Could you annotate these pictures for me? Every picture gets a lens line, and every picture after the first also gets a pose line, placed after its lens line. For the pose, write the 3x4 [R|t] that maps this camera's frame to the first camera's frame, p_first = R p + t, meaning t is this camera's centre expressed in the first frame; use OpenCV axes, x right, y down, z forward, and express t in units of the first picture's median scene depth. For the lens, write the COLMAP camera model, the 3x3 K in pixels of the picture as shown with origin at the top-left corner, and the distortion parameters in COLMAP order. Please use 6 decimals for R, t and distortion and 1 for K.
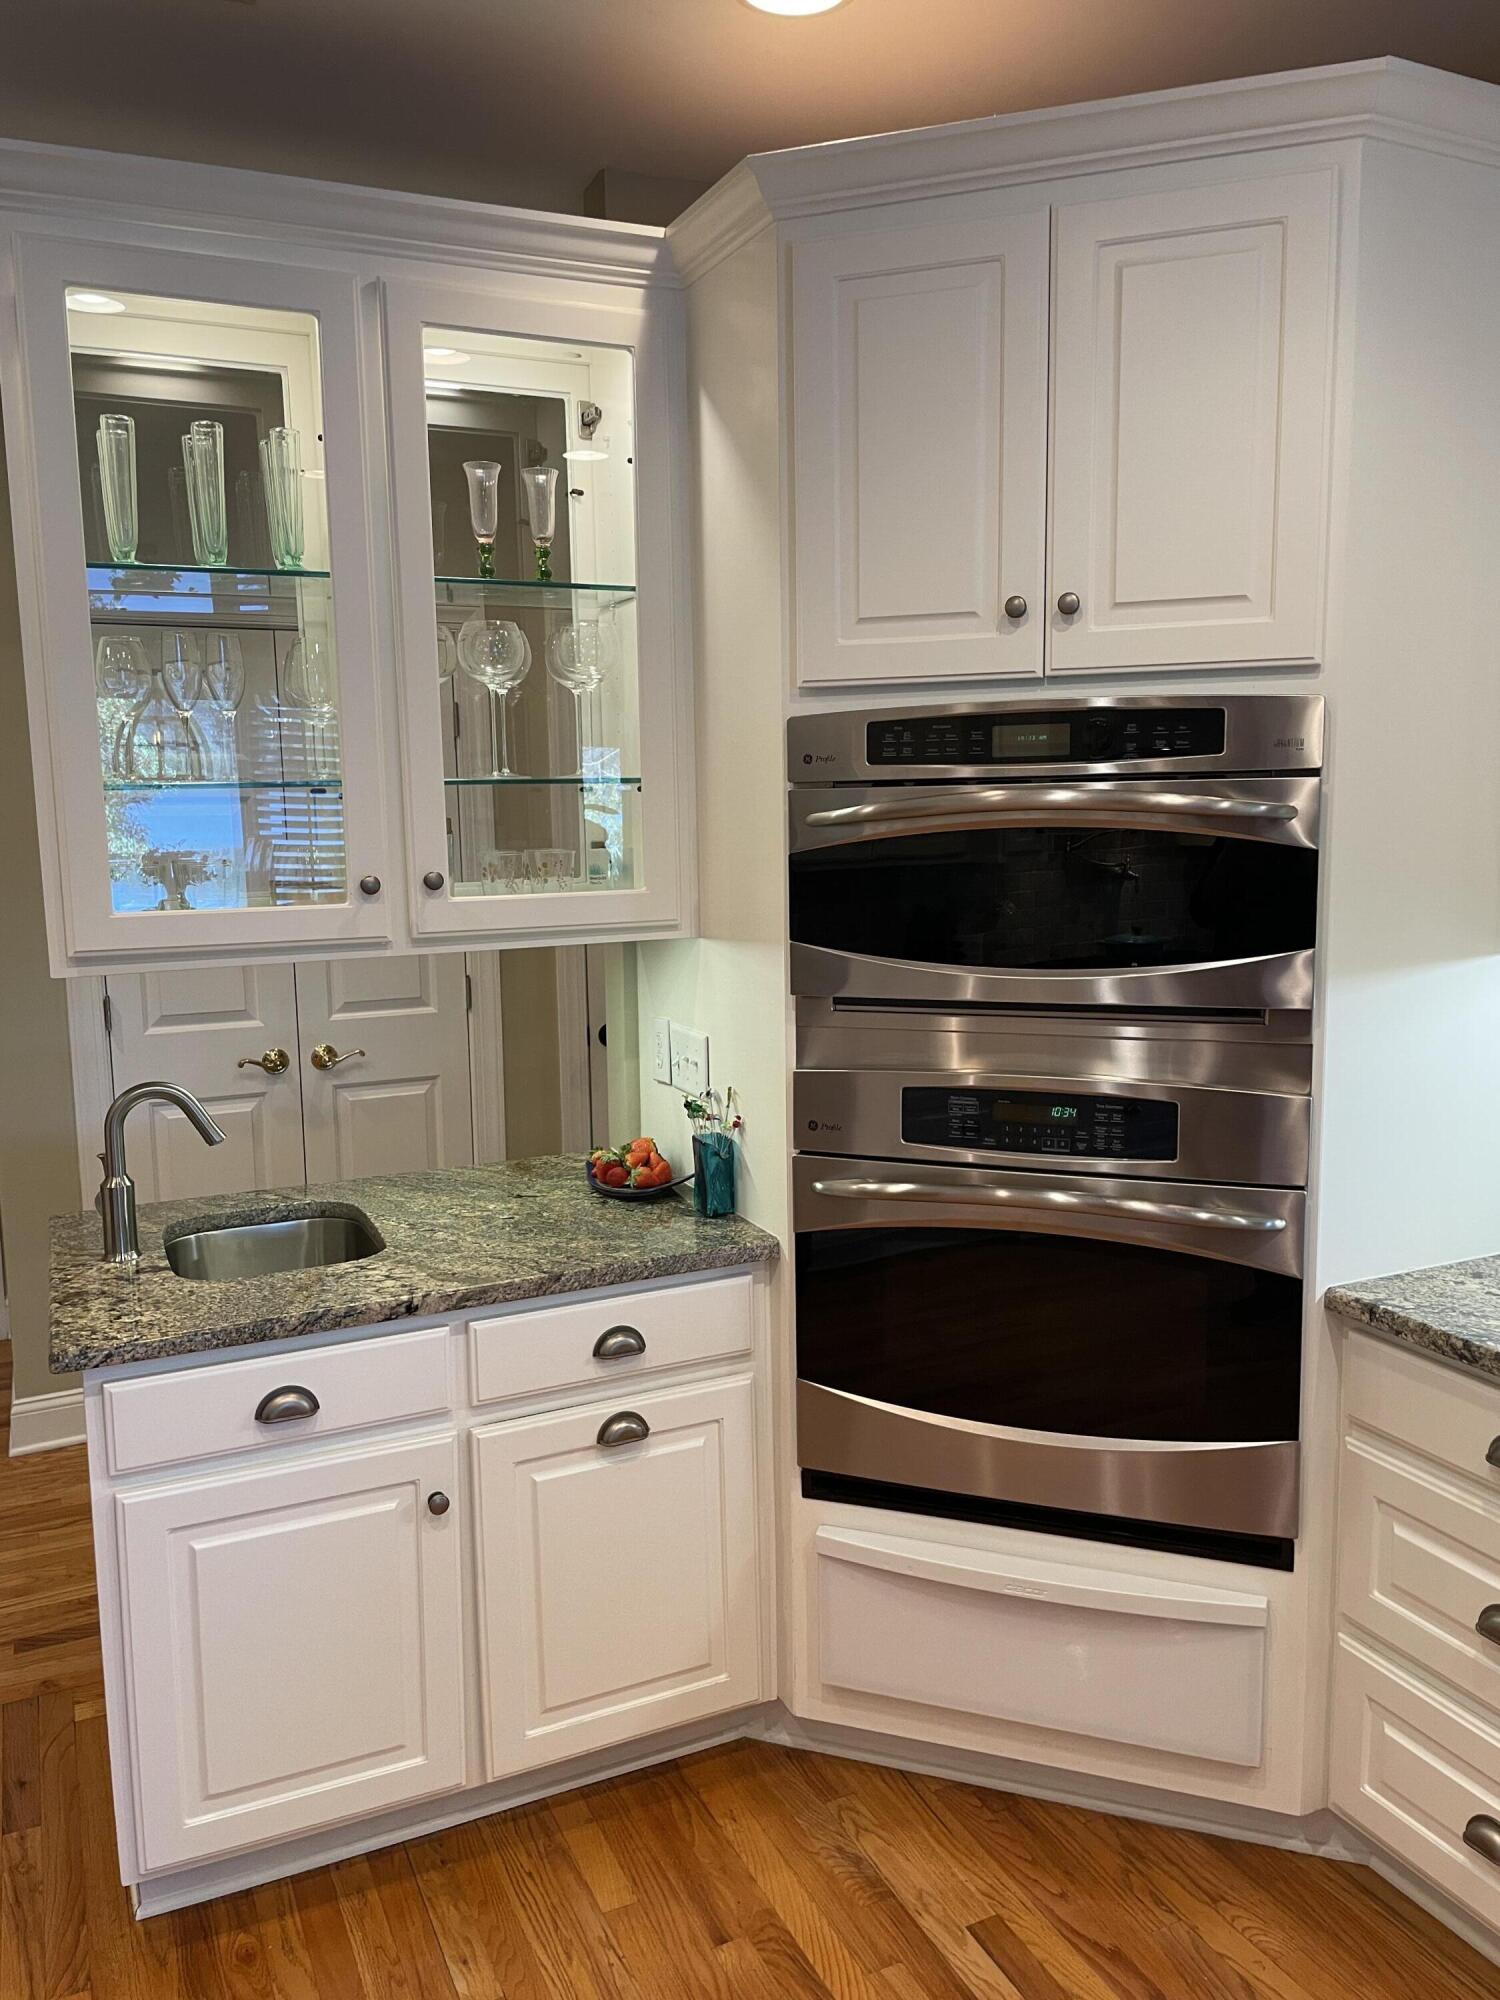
lens RADIAL K [[1519.7, 0, 757.2], [0, 1519.7, 997.0], [0, 0, 1]] dist [0.105987, -0.154556]
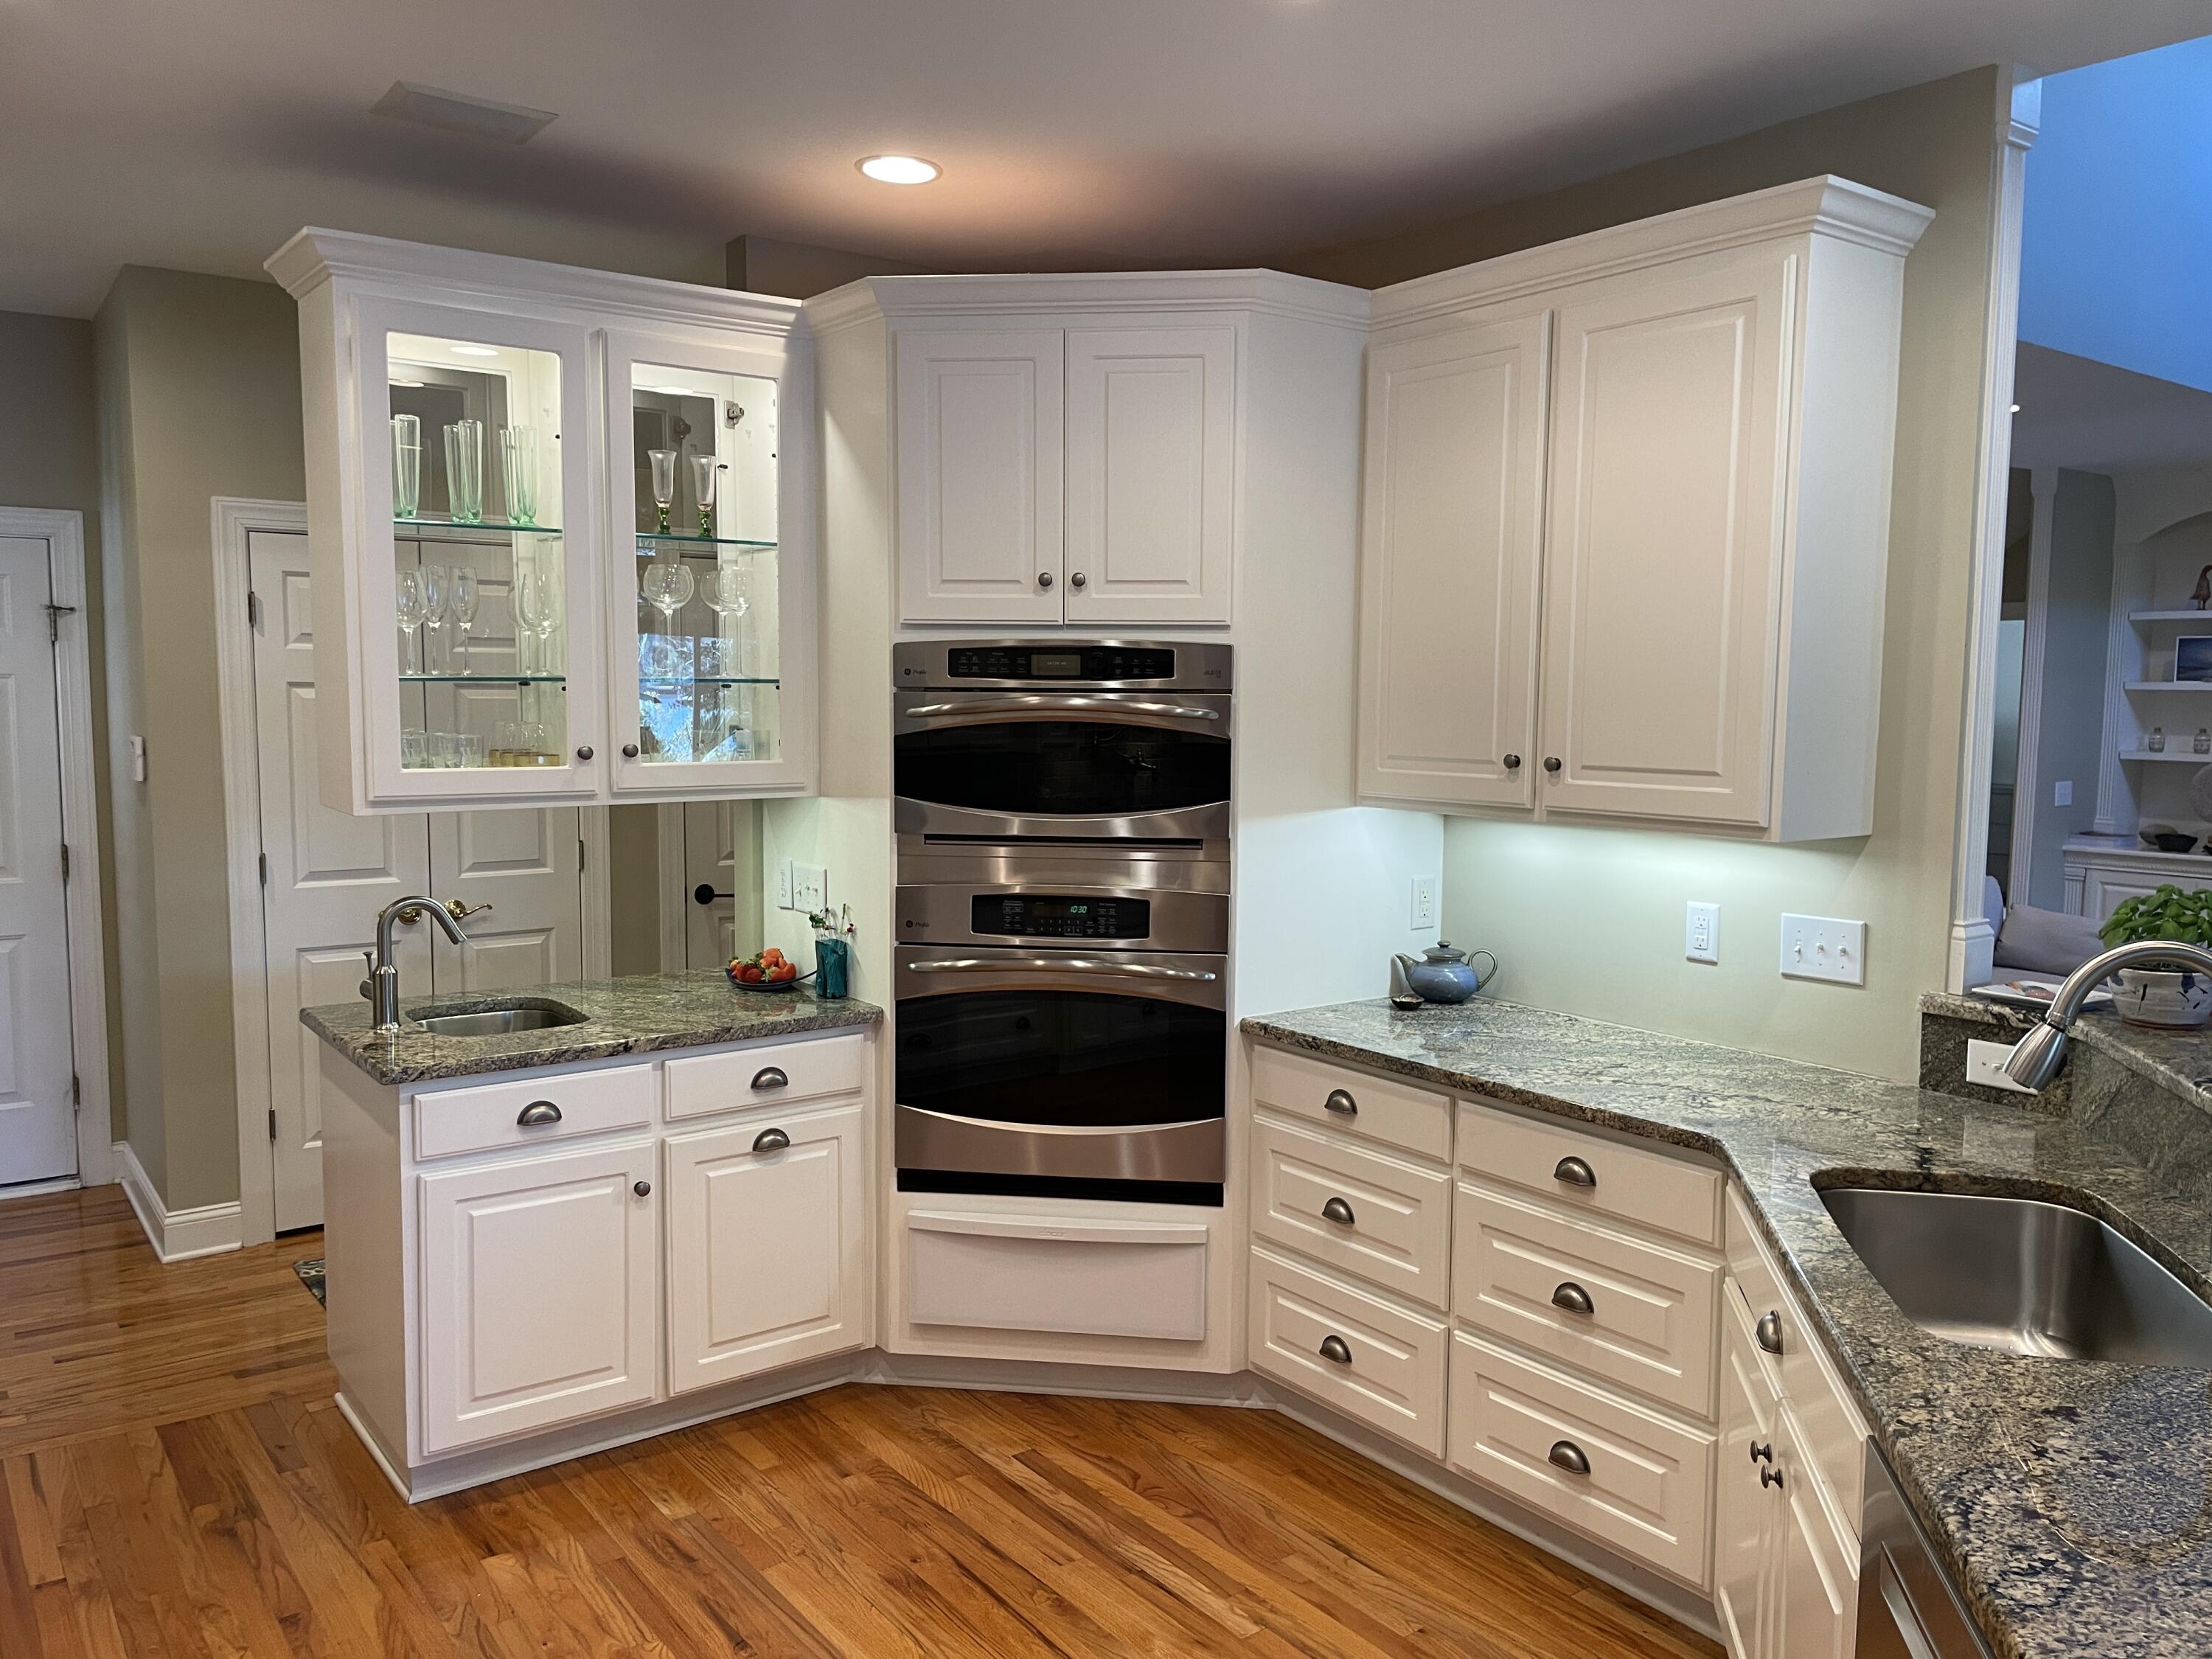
lens RADIAL K [[1680.8, 0, 1120.8], [0, 1680.8, 846.9], [0, 0, 1]] dist [0.105987, -0.154556]
pose [[0.978986, 0.004717, 0.203874, -0.092881], [0.003196, 0.999255, -0.038466, 0.073629], [-0.203903, 0.038309, 0.978241, -0.606289]]
